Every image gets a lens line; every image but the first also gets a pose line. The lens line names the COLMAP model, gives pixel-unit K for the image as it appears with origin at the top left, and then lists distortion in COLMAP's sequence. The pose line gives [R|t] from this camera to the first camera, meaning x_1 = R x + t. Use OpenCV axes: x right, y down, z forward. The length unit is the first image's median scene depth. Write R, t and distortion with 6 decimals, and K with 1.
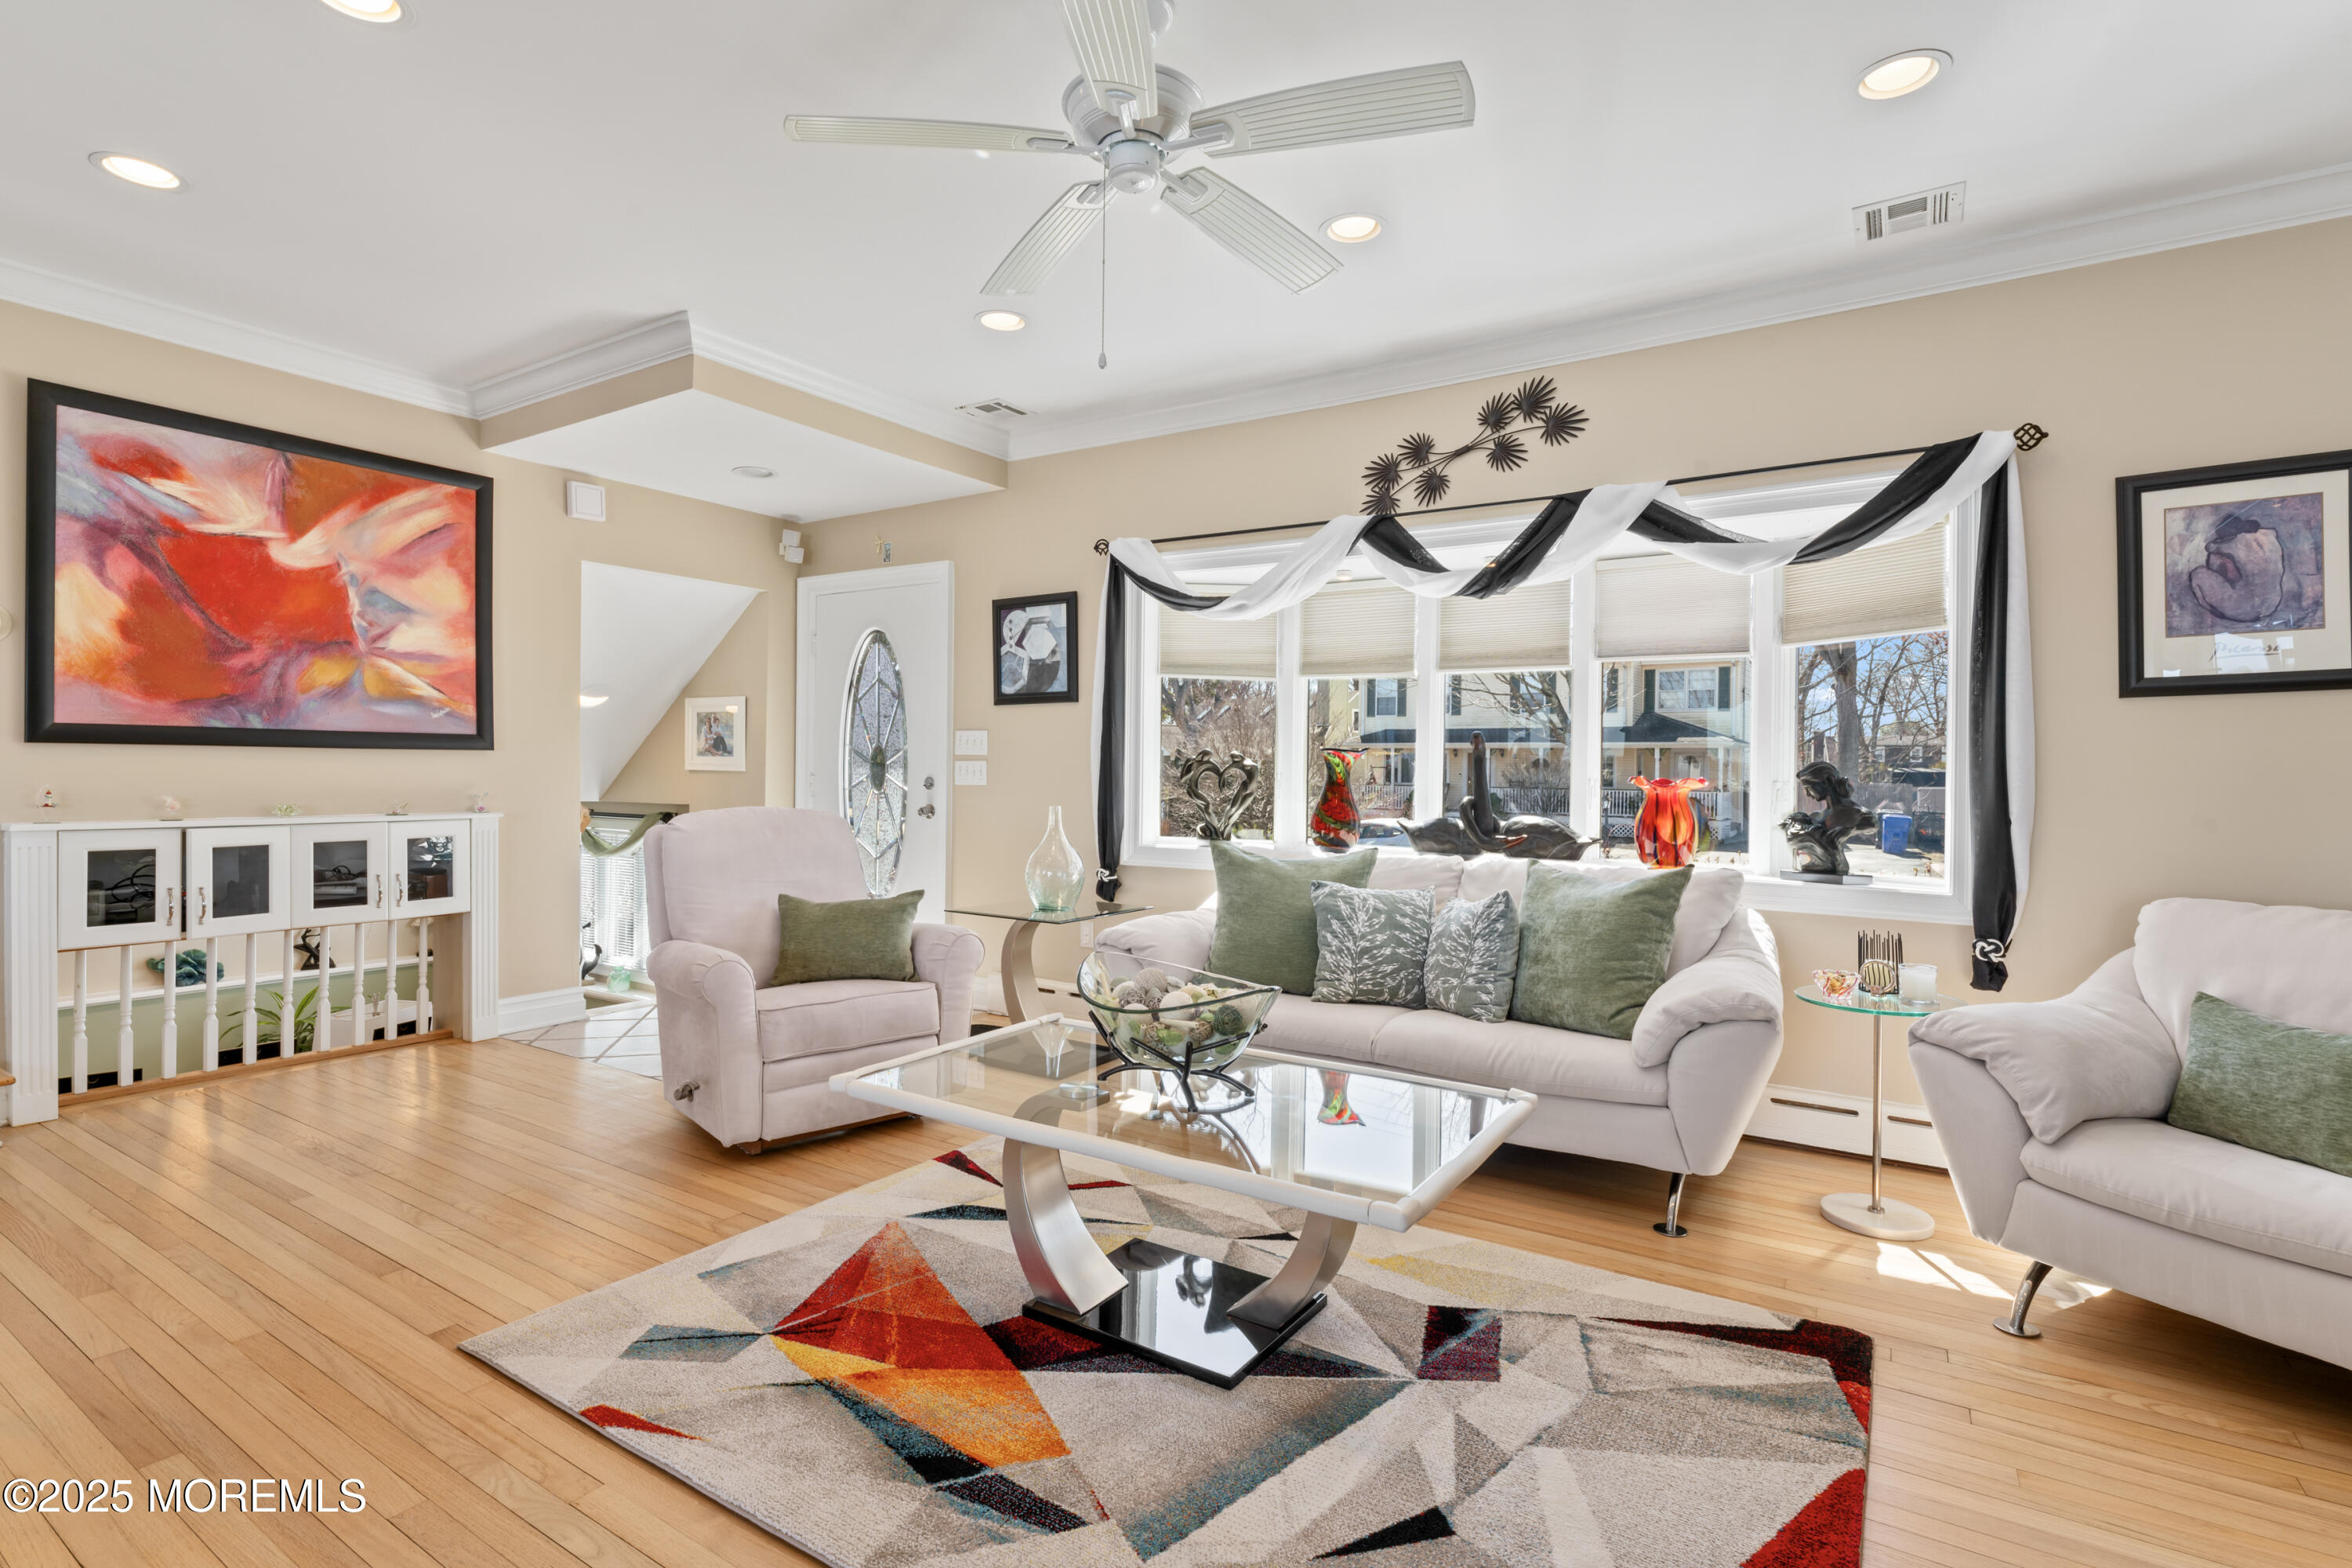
lens RADIAL K [[1131.0, 0, 1184.2], [0, 1131.0, 772.3], [0, 0, 1]] dist [-0.004045, 0.000795]
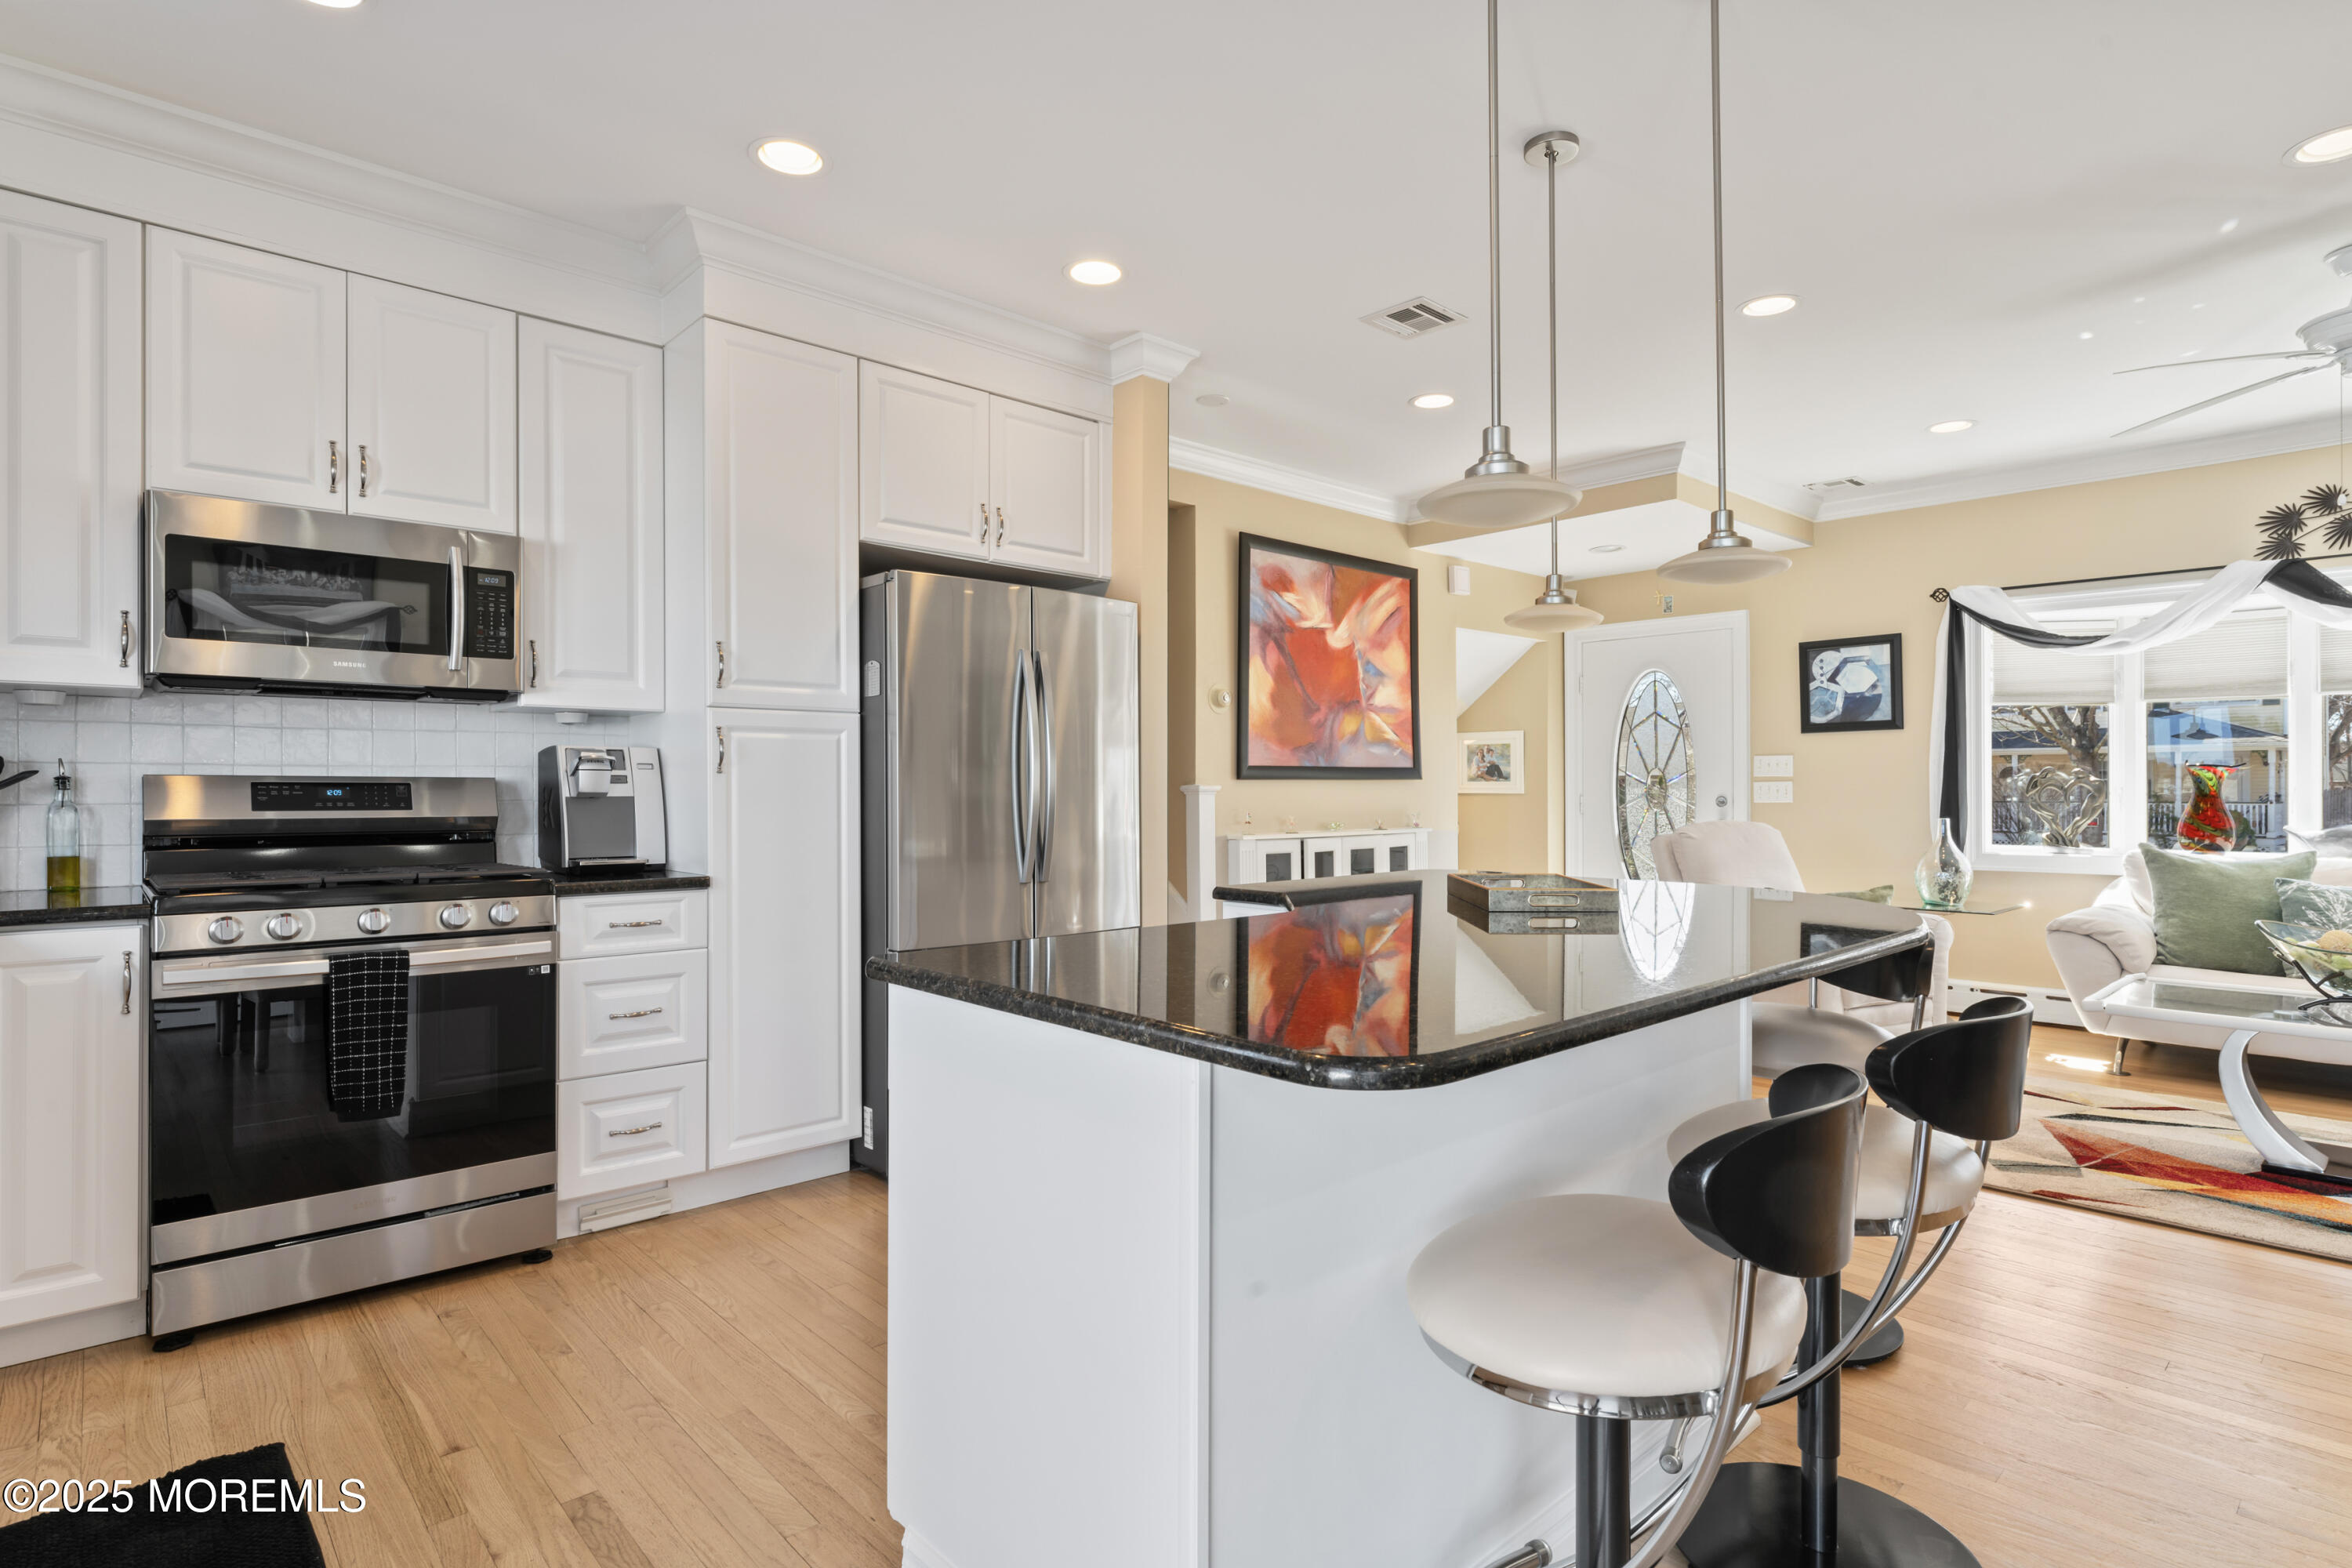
lens RADIAL K [[1204.4, 0, 1156.5], [0, 1204.4, 799.6], [0, 0, 1]] dist [-0.001387, -0.002529]
pose [[0.965542, -0.012724, -0.259937, -0.610728], [0.014317, 0.999889, 0.004238, -0.007469], [0.259854, -0.007813, 0.965616, -0.459259]]
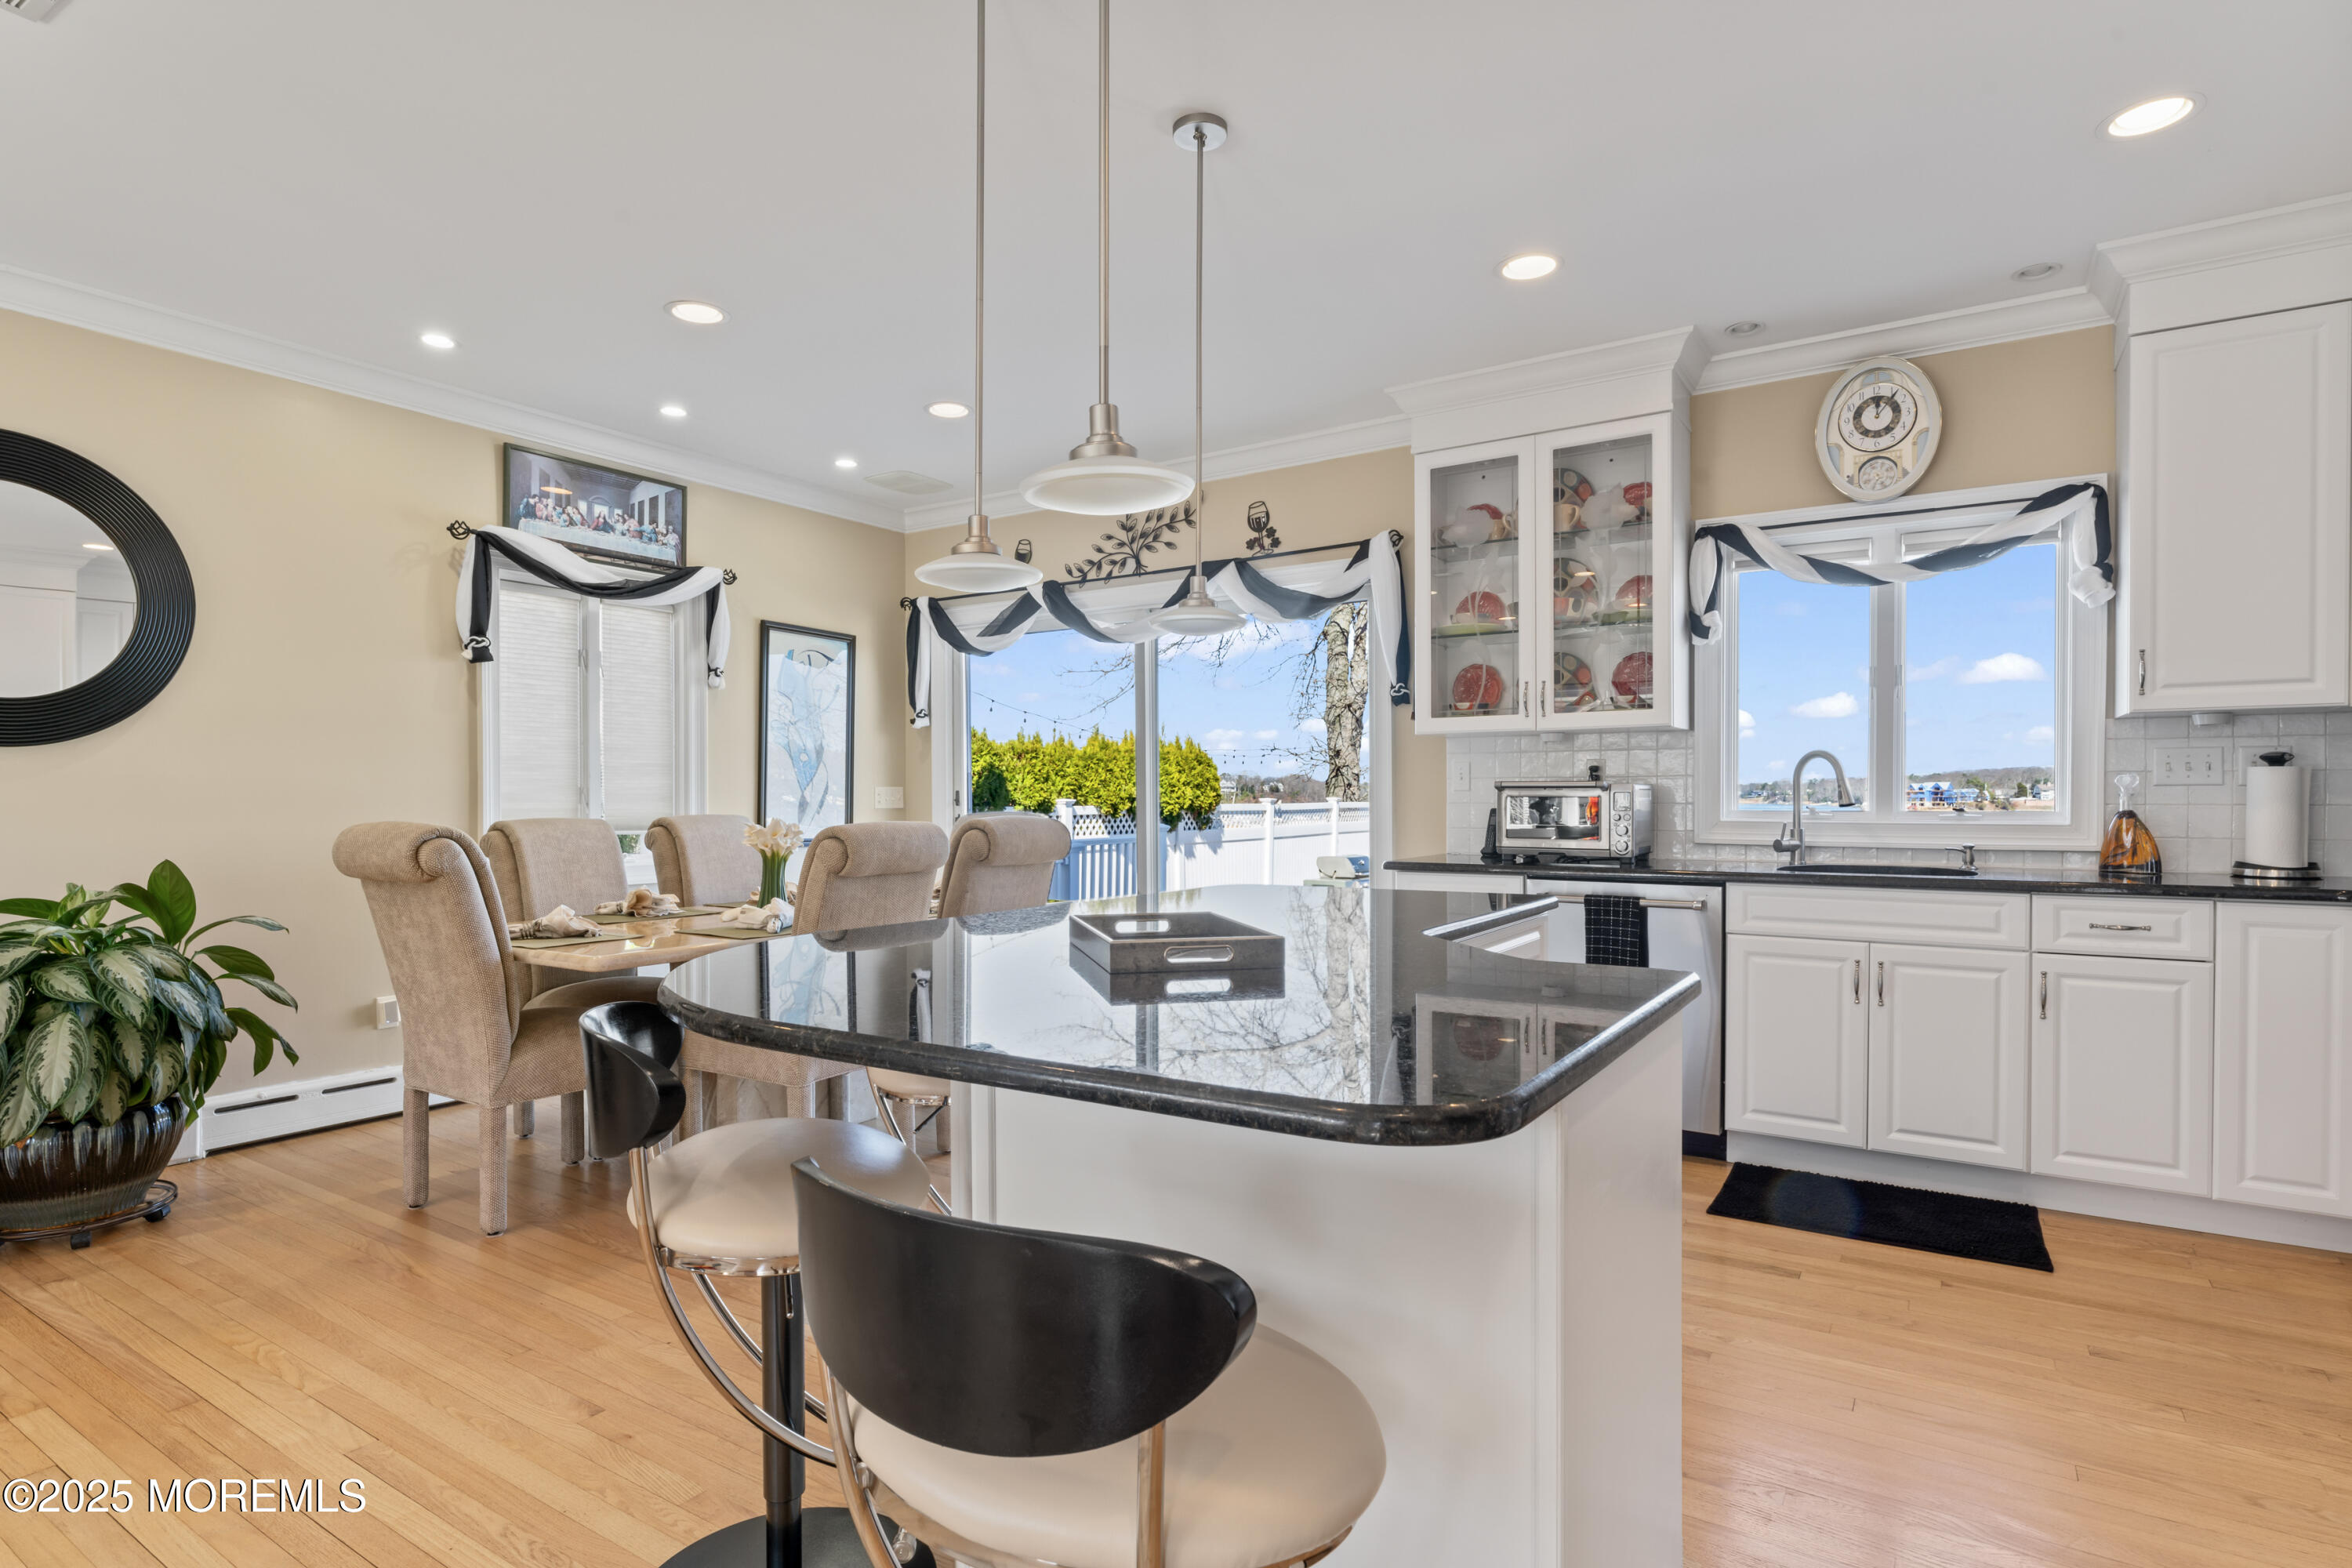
lens RADIAL K [[1204.4, 0, 1169.7], [0, 1204.4, 803.3], [0, 0, 1]] dist [-0.001387, -0.002529]
pose [[-0.999939, -0.010631, 0.002896, -0.589594], [-0.010612, 0.999923, 0.006450, -0.008450], [-0.002964, 0.006419, -0.999975, 0.640298]]
